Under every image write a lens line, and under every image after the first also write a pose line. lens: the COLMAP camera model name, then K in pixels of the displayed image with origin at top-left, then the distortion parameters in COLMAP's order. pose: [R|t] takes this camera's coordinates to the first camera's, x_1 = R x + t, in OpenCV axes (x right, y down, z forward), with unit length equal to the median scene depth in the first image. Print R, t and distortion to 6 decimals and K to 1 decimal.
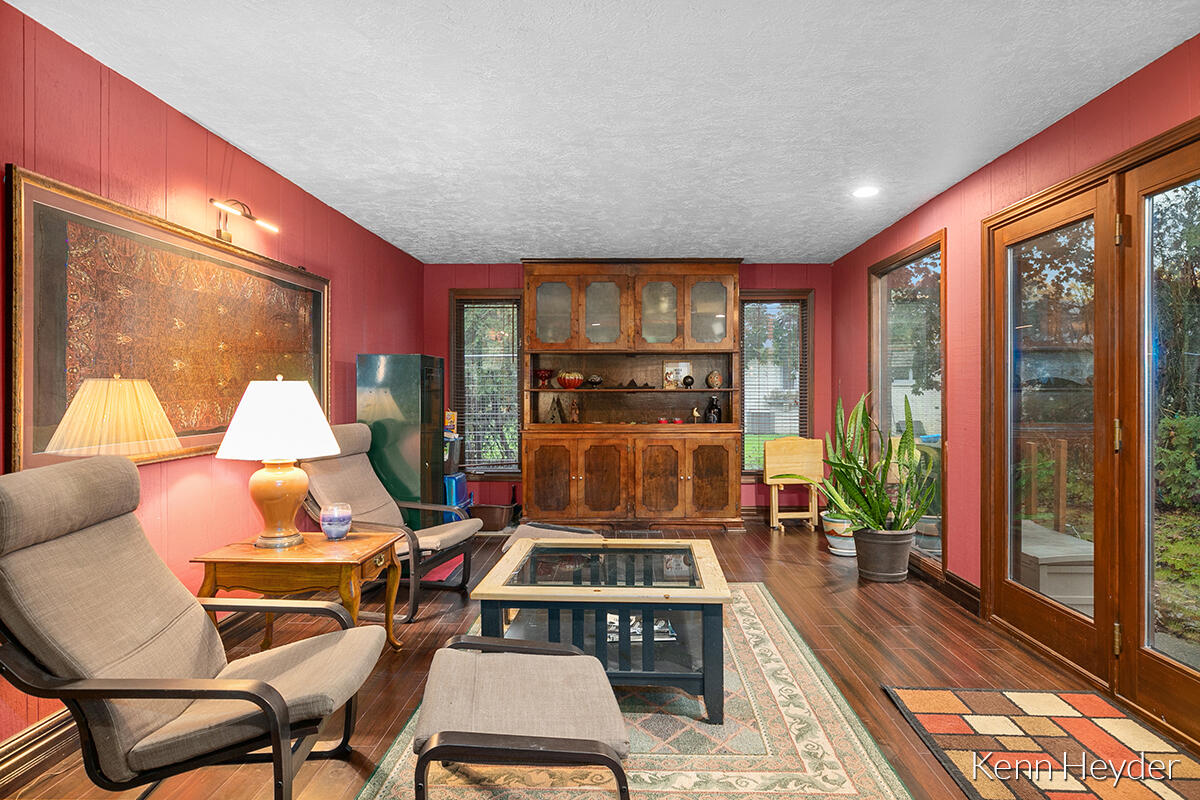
lens RADIAL K [[692.9, 0, 595.6], [0, 692.9, 391.0], [0, 0, 1]] dist [-0.006651, 0.000798]
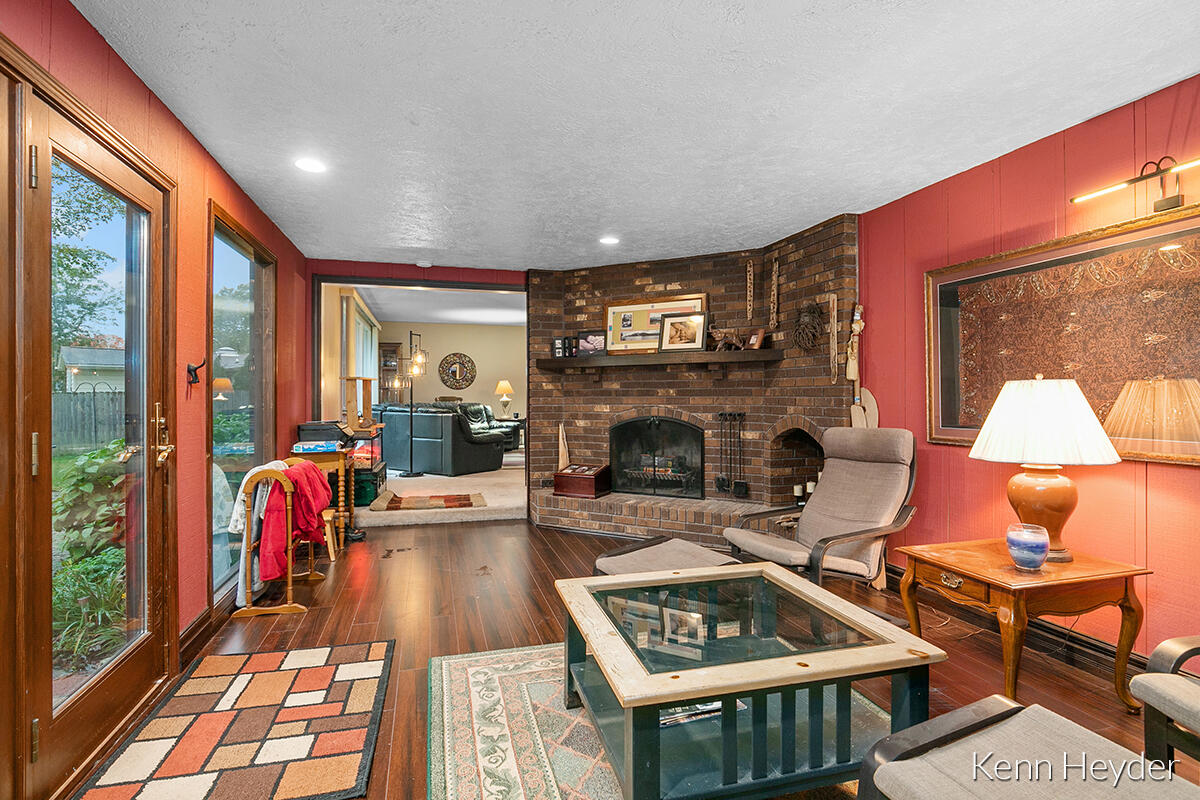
lens RADIAL K [[588.8, 0, 595.6], [0, 588.8, 396.8], [0, 0, 1]] dist [-0.011412, -0.000951]
pose [[-0.949600, 0.000770, -0.313463, 0.412560], [0.000622, 1.000000, 0.000571, 0.006102], [0.313464, 0.000348, -0.949600, 1.831064]]
